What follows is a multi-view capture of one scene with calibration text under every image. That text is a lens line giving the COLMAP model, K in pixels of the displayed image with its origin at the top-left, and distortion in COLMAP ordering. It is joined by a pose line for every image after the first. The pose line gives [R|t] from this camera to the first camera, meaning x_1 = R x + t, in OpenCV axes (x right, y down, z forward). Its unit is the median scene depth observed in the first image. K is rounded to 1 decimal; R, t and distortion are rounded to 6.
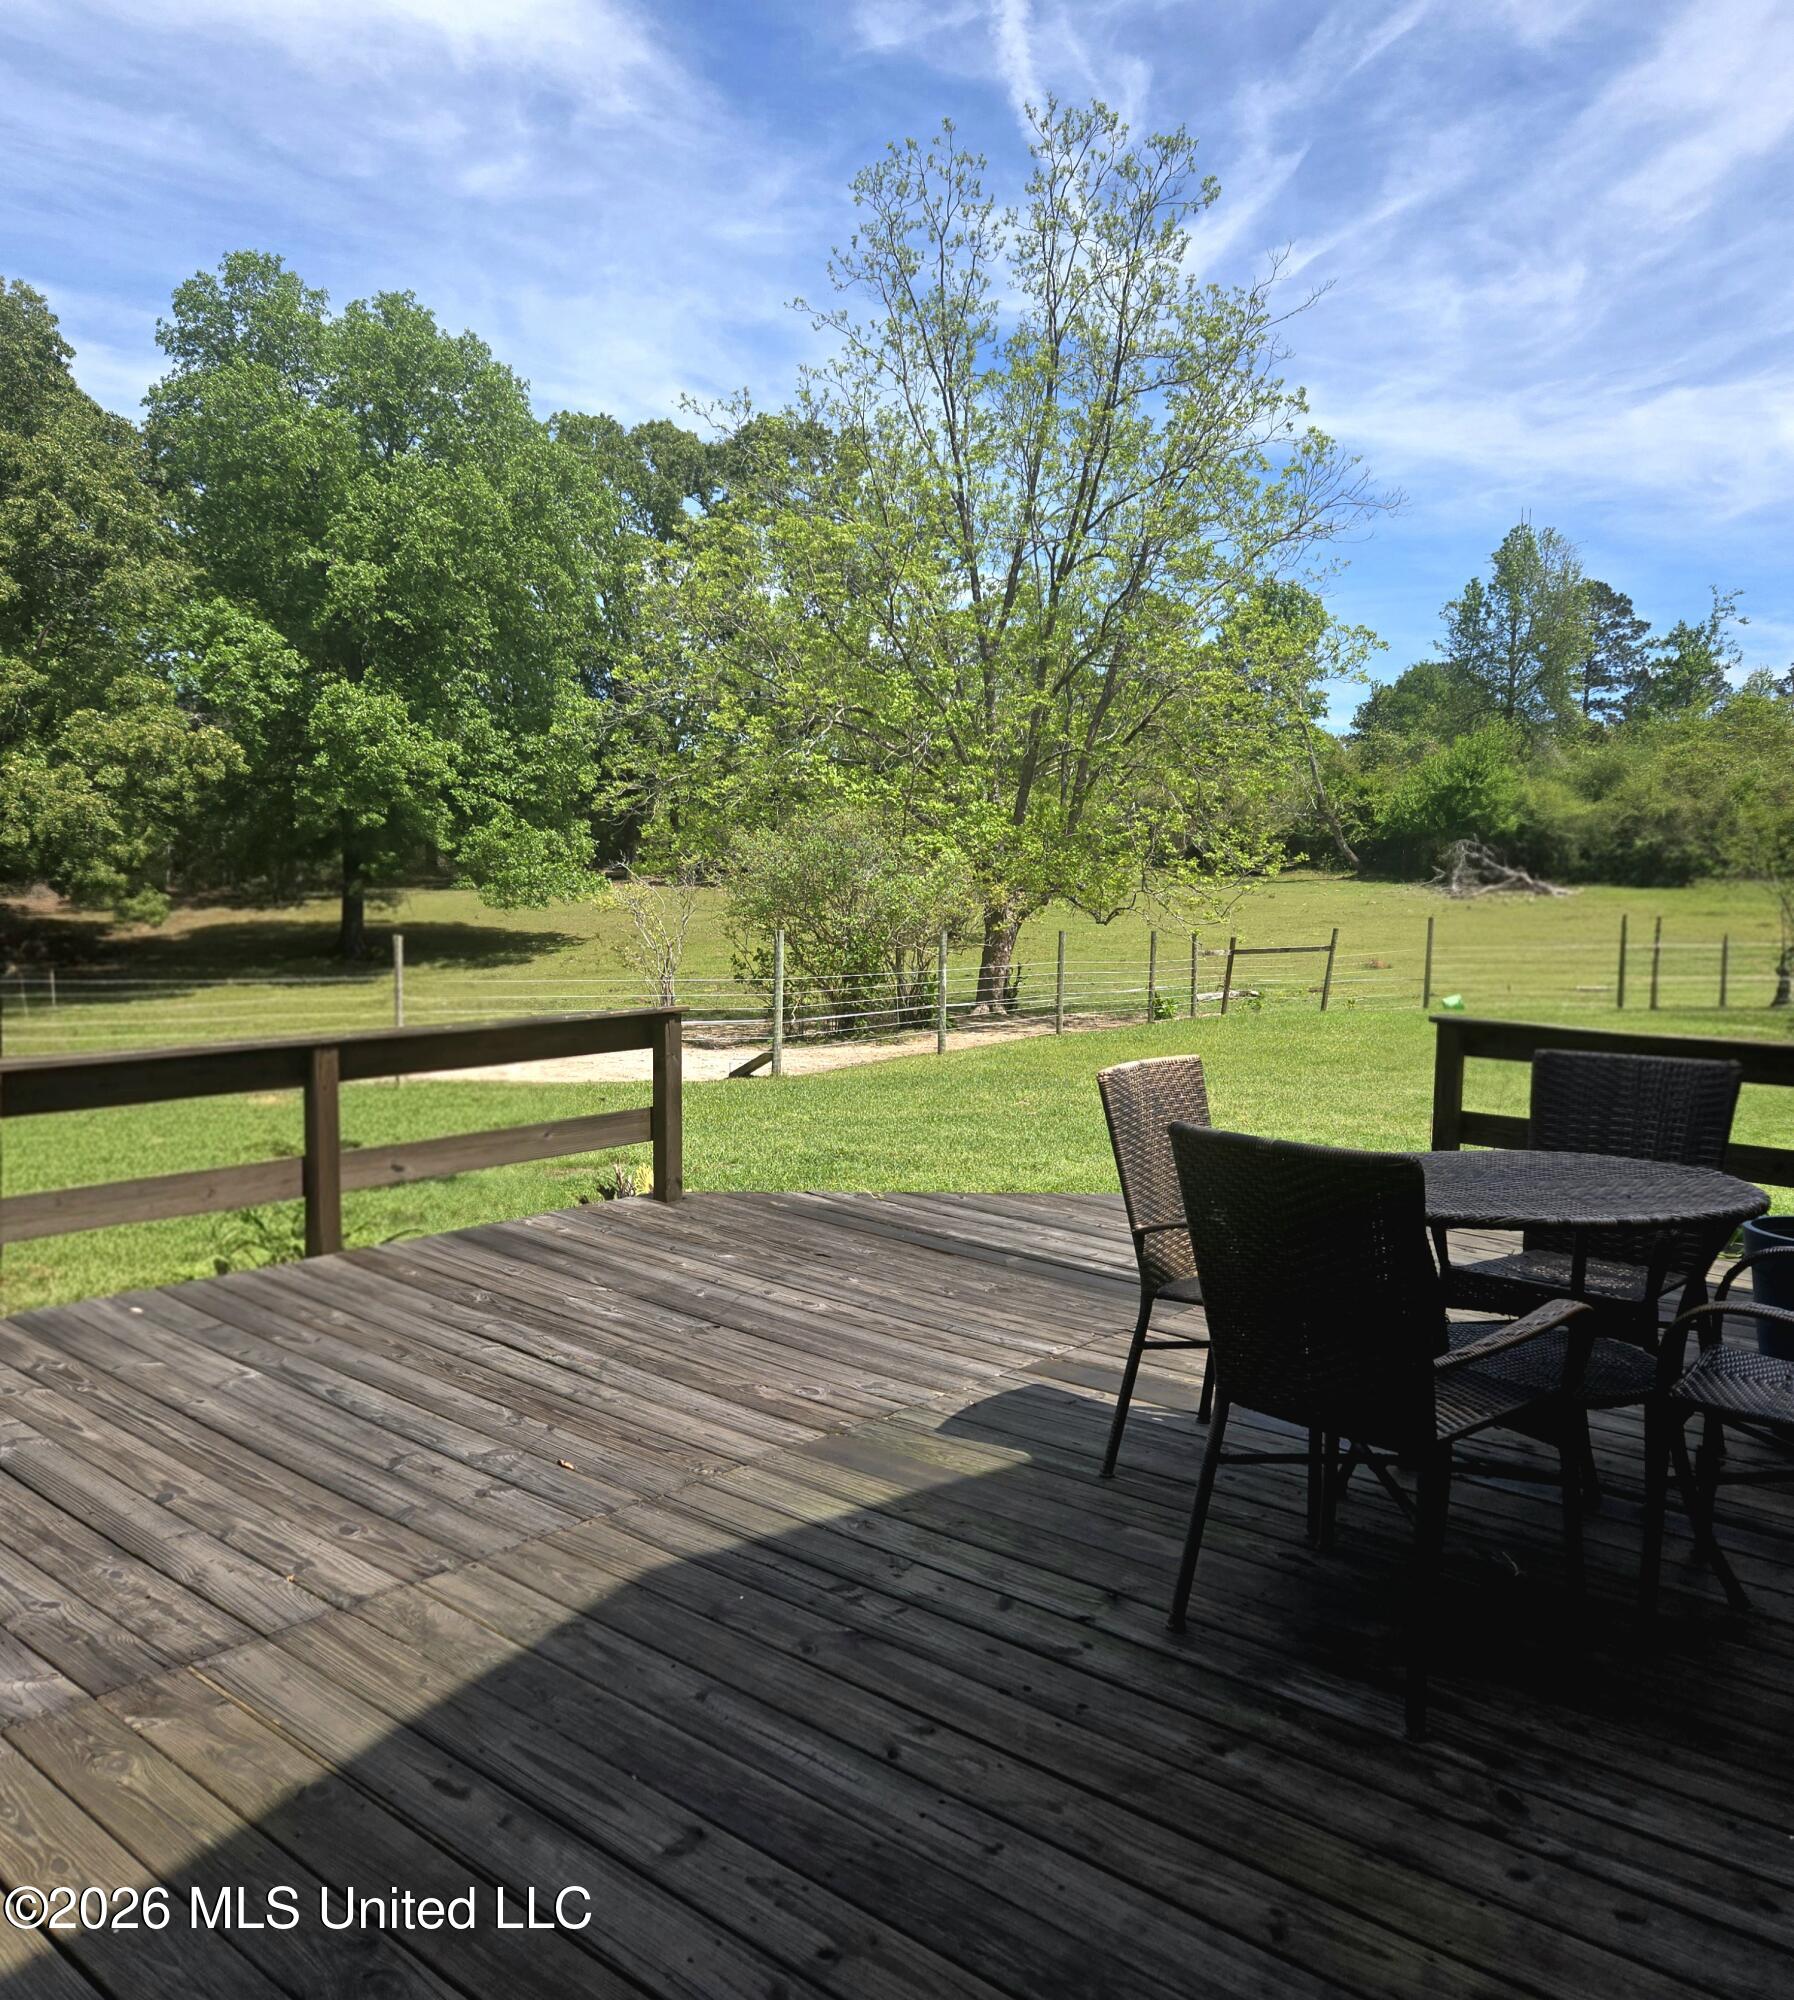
lens RADIAL K [[1606.8, 0, 897.0], [0, 1606.8, 1000.0], [0, 0, 1]] dist [0.089182, -0.110373]
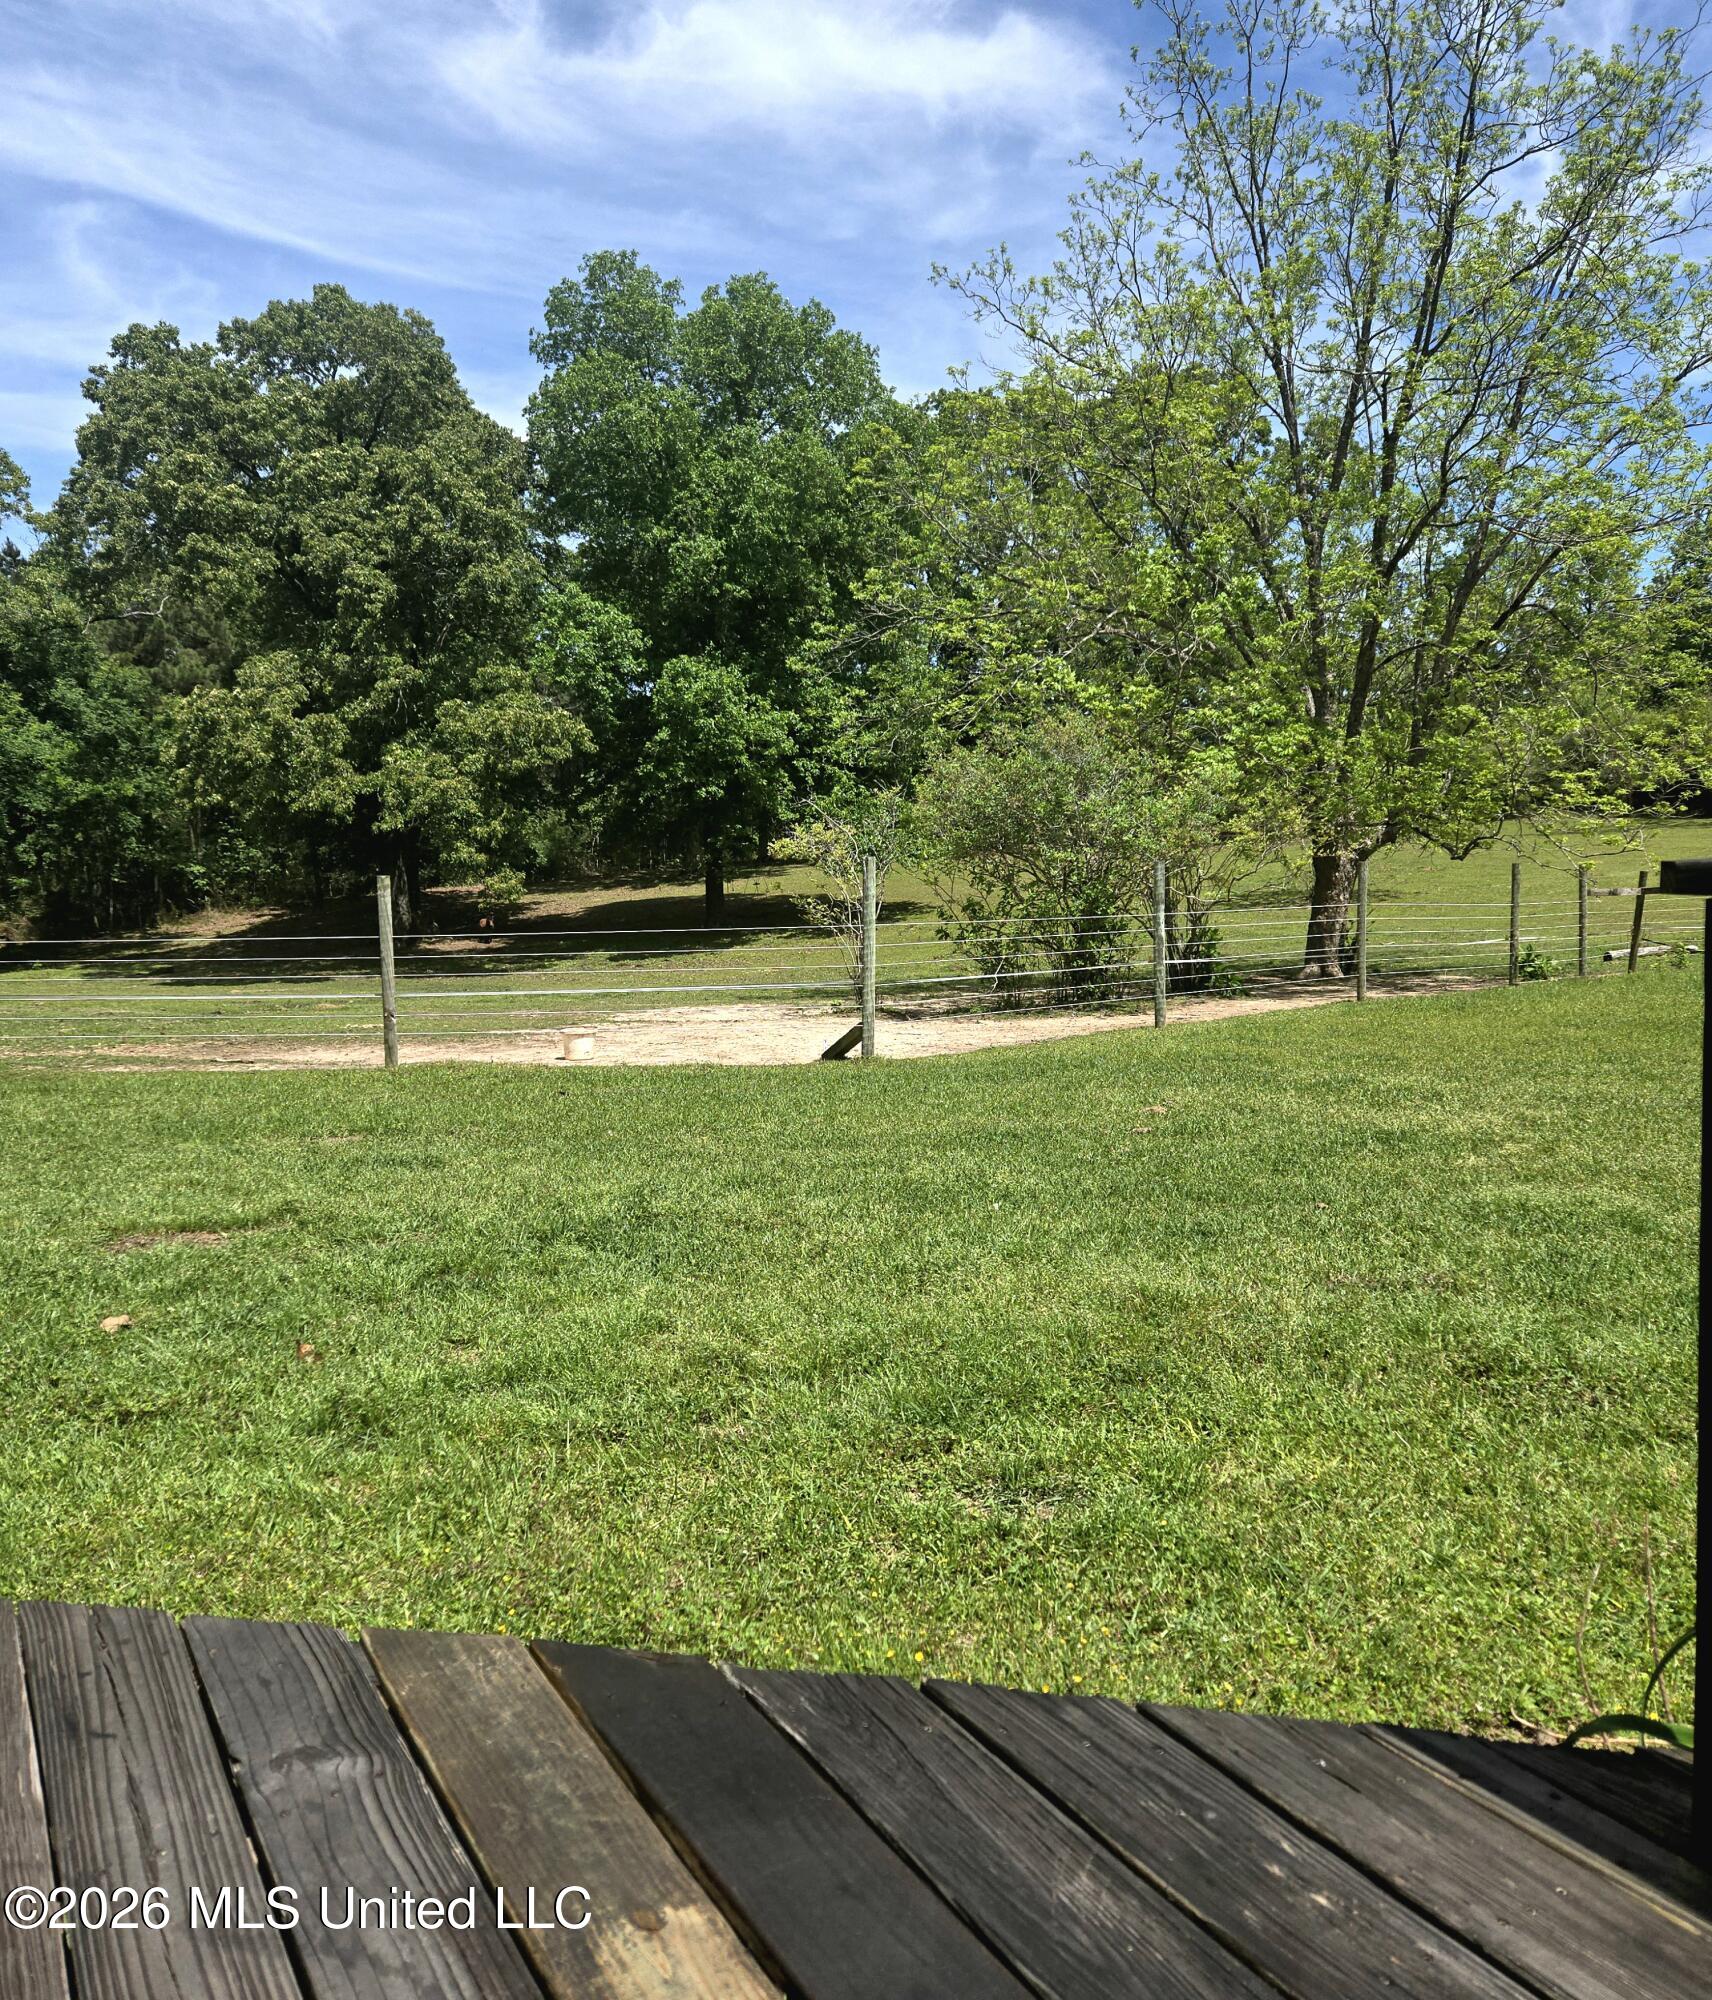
lens RADIAL K [[1559.0, 0, 865.4], [0, 1559.0, 963.2], [0, 0, 1]] dist [0.007225, 0.001359]
pose [[0.953248, -0.011539, -0.301969, 0.055728], [0.008416, 0.999897, -0.011642, 0.005805], [0.302073, 0.008557, 0.953247, 0.117447]]
